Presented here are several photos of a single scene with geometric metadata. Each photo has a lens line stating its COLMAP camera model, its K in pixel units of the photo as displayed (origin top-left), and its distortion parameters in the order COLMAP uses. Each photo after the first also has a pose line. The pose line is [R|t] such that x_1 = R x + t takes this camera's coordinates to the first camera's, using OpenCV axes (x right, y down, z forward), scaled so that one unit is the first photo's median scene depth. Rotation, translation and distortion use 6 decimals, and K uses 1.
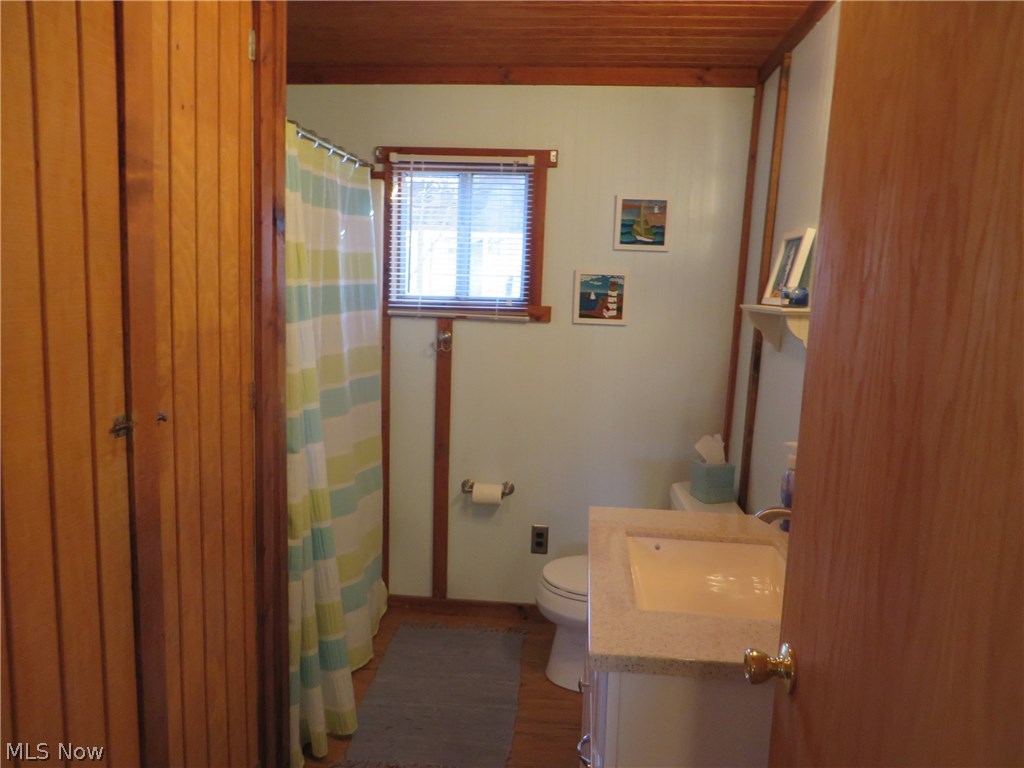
lens RADIAL K [[765.9, 0, 511.3], [0, 765.9, 386.9], [0, 0, 1]] dist [-0.010080, -0.002210]
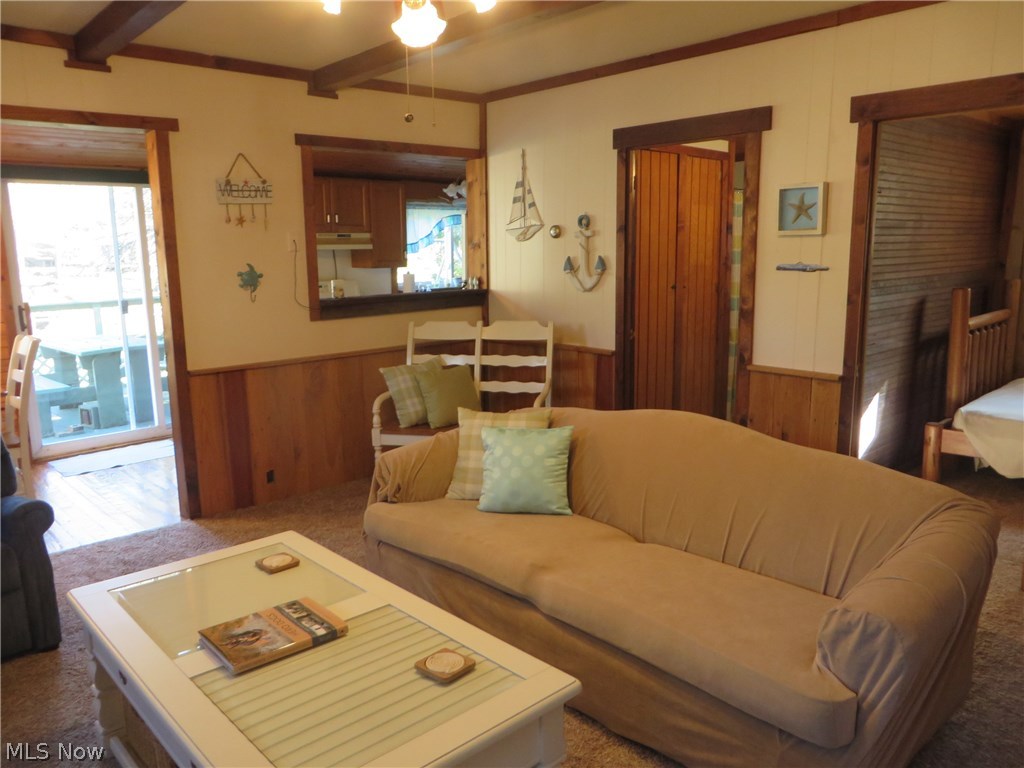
lens RADIAL K [[765.9, 0, 510.7], [0, 765.9, 381.5], [0, 0, 1]] dist [-0.010080, -0.002210]
pose [[0.740145, 0.070701, -0.668720, 1.312510], [-0.048439, 0.997480, 0.051847, 0.312172], [0.670700, -0.005982, 0.741705, -2.130725]]
